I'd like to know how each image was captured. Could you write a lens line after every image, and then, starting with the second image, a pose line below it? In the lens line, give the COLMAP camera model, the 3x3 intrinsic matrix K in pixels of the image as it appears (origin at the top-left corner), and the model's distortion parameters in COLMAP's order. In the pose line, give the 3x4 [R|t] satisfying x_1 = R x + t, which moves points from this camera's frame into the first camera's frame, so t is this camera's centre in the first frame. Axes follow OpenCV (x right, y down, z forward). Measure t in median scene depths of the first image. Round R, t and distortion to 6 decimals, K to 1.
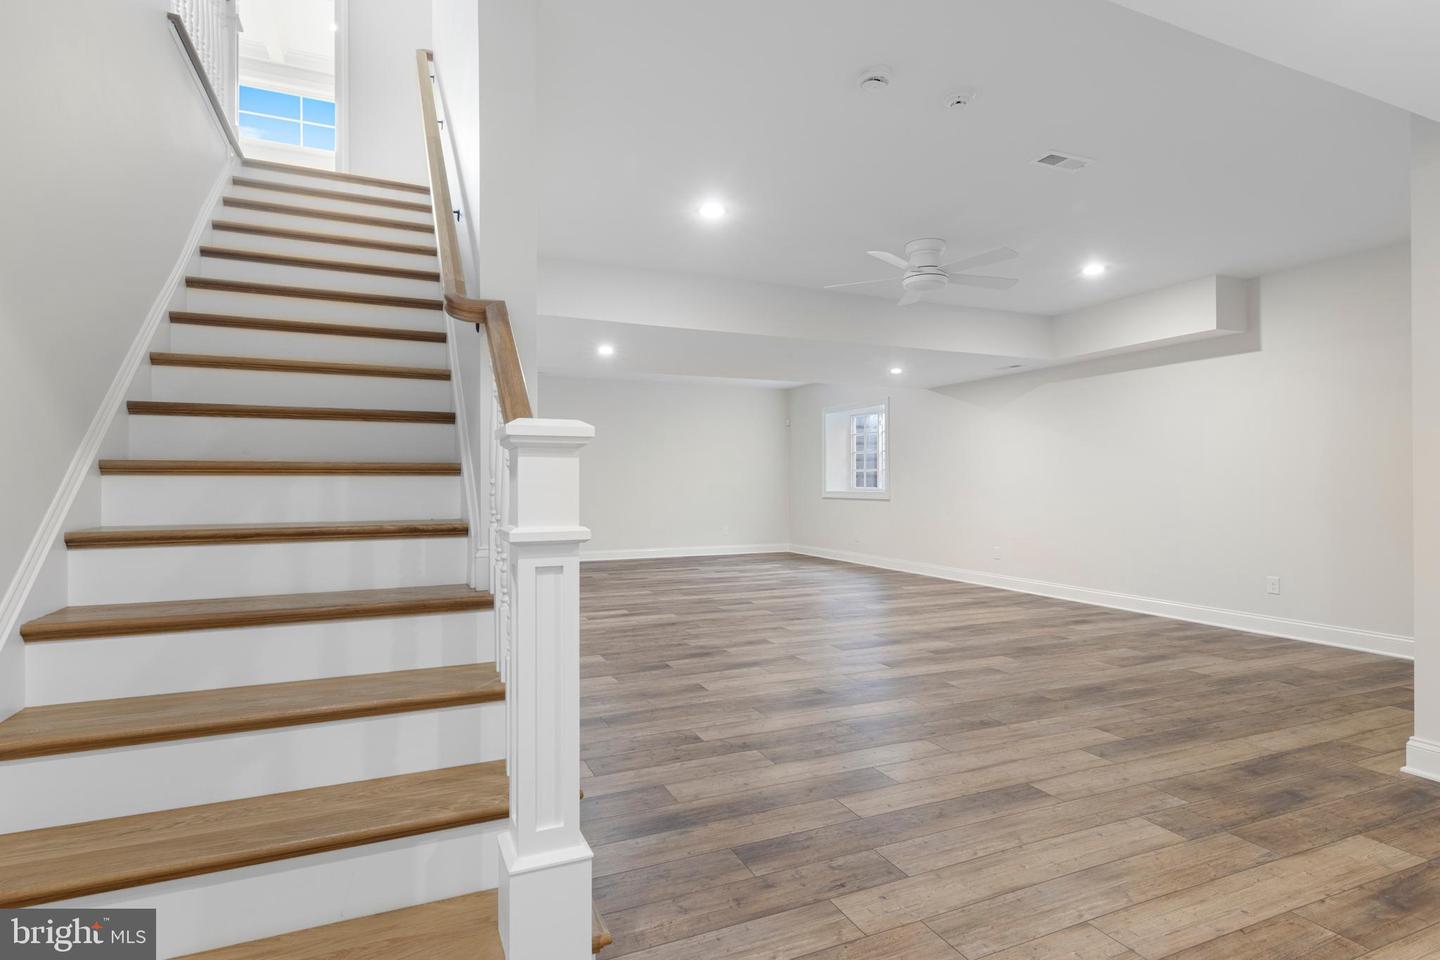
lens RADIAL K [[743.9, 0, 720.0], [0, 743.9, 480.0], [0, 0, 1]] dist [0.006989, 0.001307]
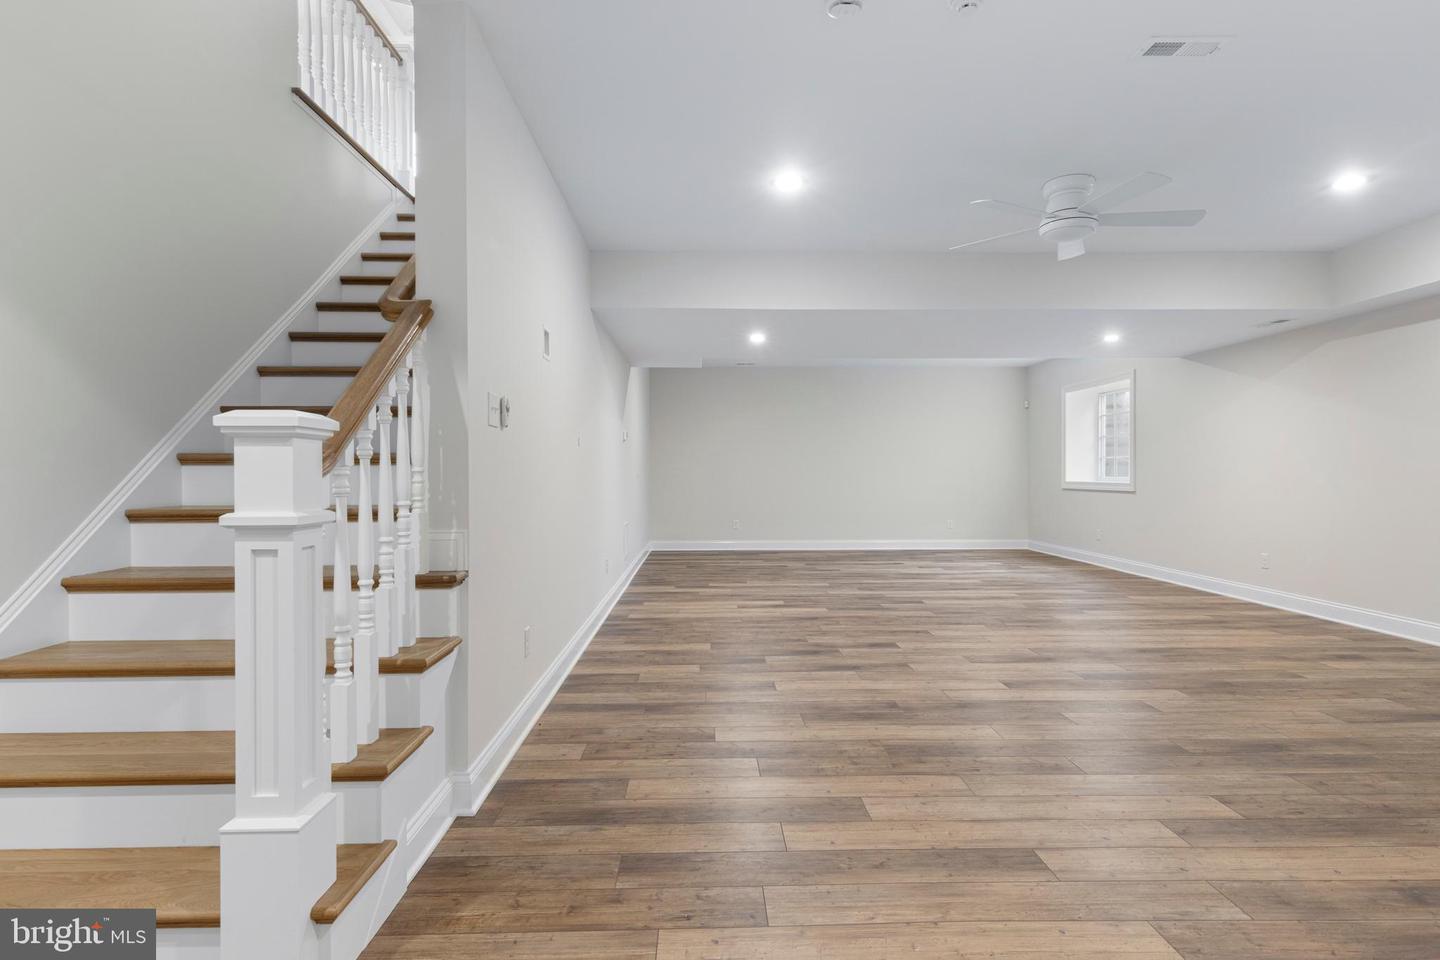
lens RADIAL K [[744.1, 0, 720.0], [0, 744.1, 480.0], [0, 0, 1]] dist [0.009473, -0.002367]
pose [[0.923829, 0.004258, -0.382781, 0.300219], [0.001275, 0.999898, 0.014201, 0.000973], [0.382803, -0.013607, 0.923730, 0.104750]]
